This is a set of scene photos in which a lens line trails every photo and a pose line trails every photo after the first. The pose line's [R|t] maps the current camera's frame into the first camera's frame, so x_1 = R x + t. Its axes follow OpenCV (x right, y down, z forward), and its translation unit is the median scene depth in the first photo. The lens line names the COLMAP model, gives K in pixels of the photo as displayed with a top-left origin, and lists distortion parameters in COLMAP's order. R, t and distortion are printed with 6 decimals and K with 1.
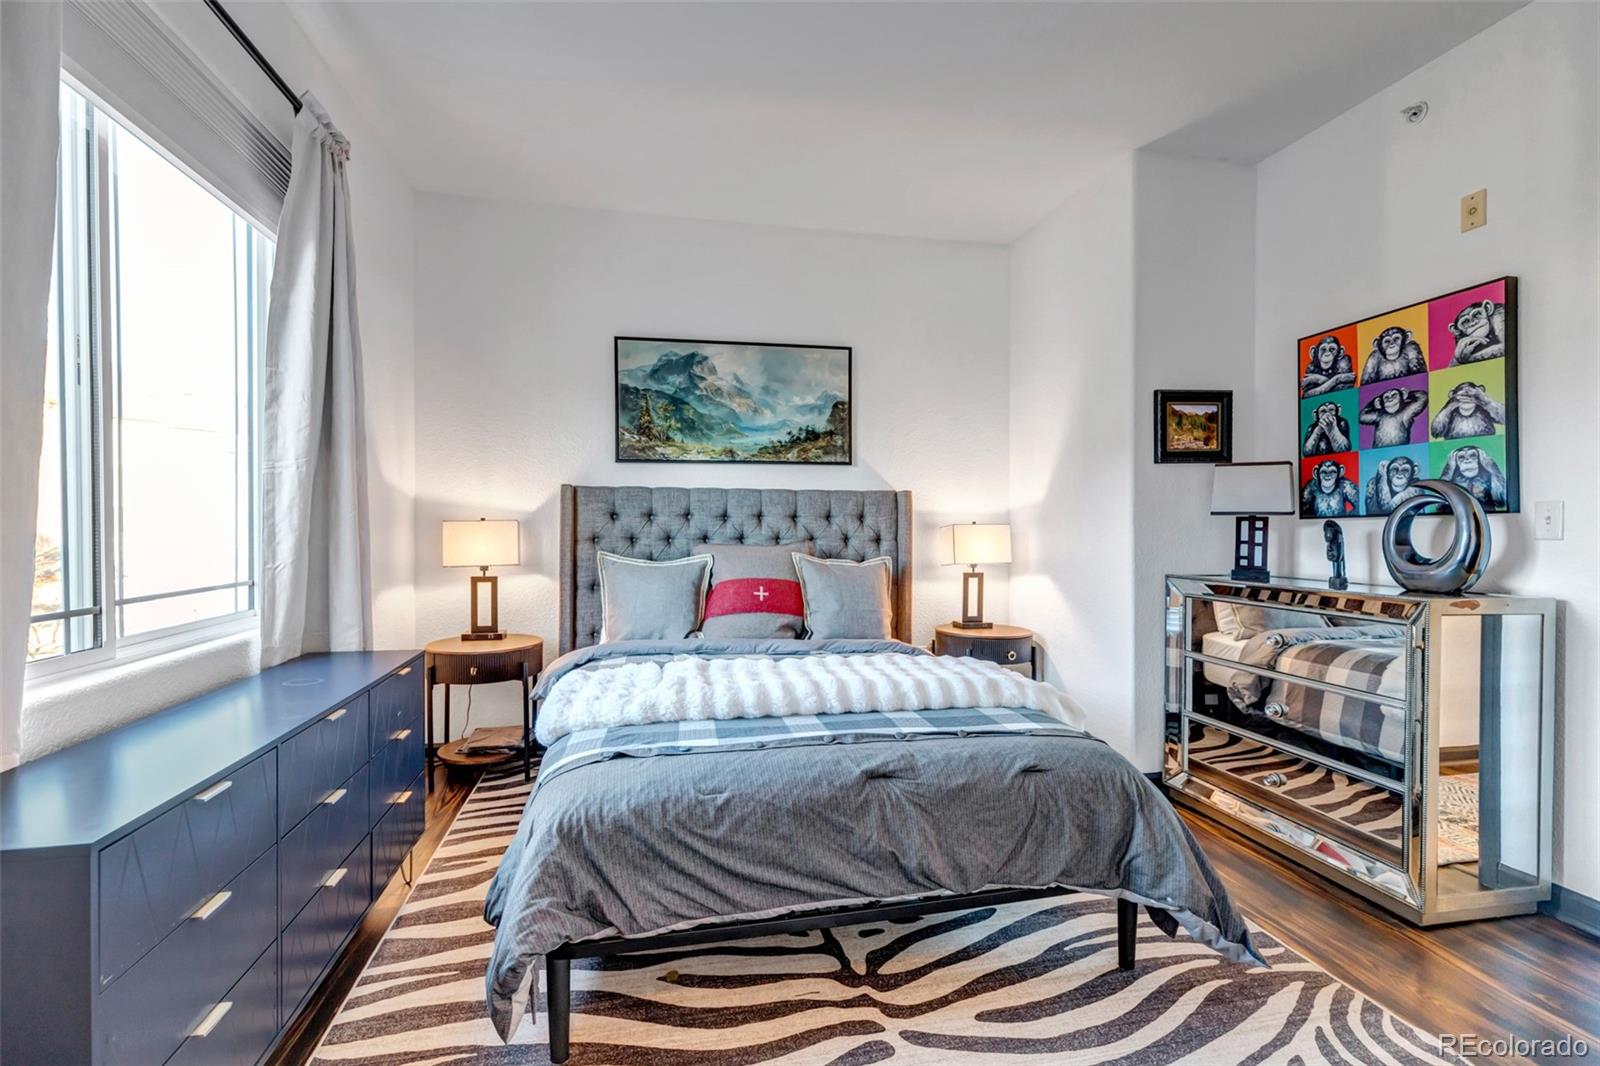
lens RADIAL K [[732.4, 0, 800.8], [0, 732.4, 531.3], [0, 0, 1]] dist [0.005691, -0.001869]
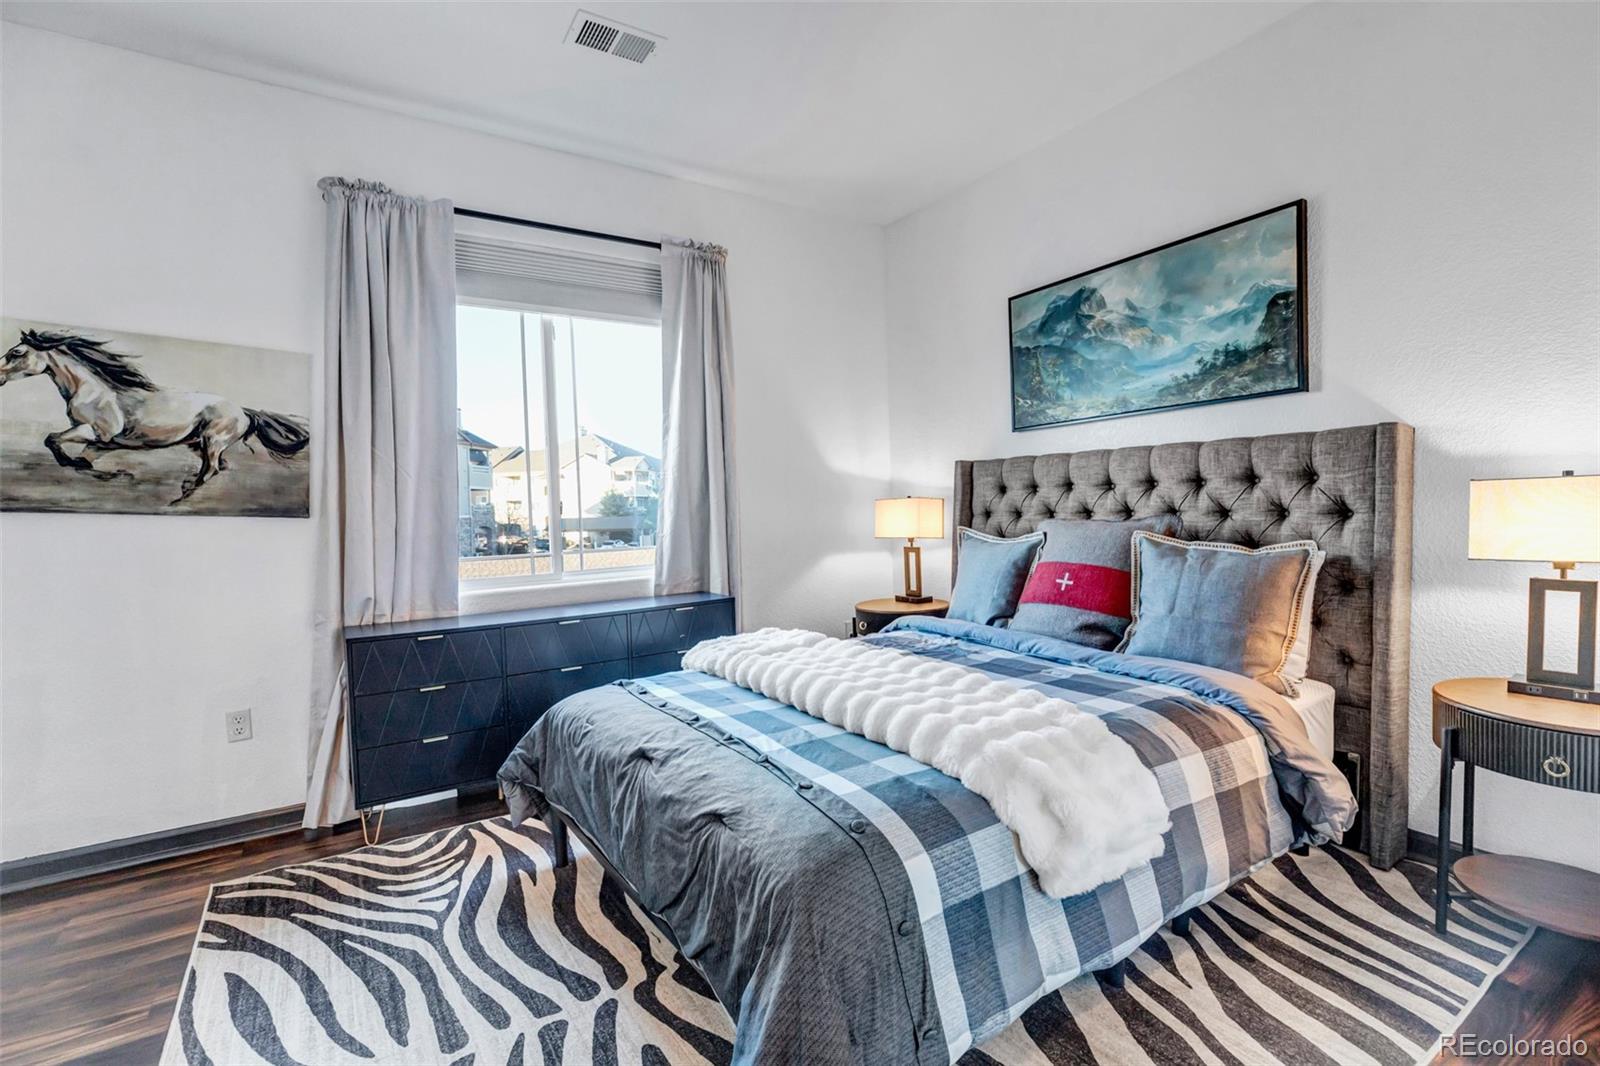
lens RADIAL K [[732.4, 0, 798.7], [0, 732.4, 528.5], [0, 0, 1]] dist [0.005691, -0.001869]
pose [[0.357126, 0.014708, -0.933940, 0.520512], [0.025616, 0.999346, 0.025533, -0.001073], [0.933705, -0.033042, 0.356516, 0.392320]]
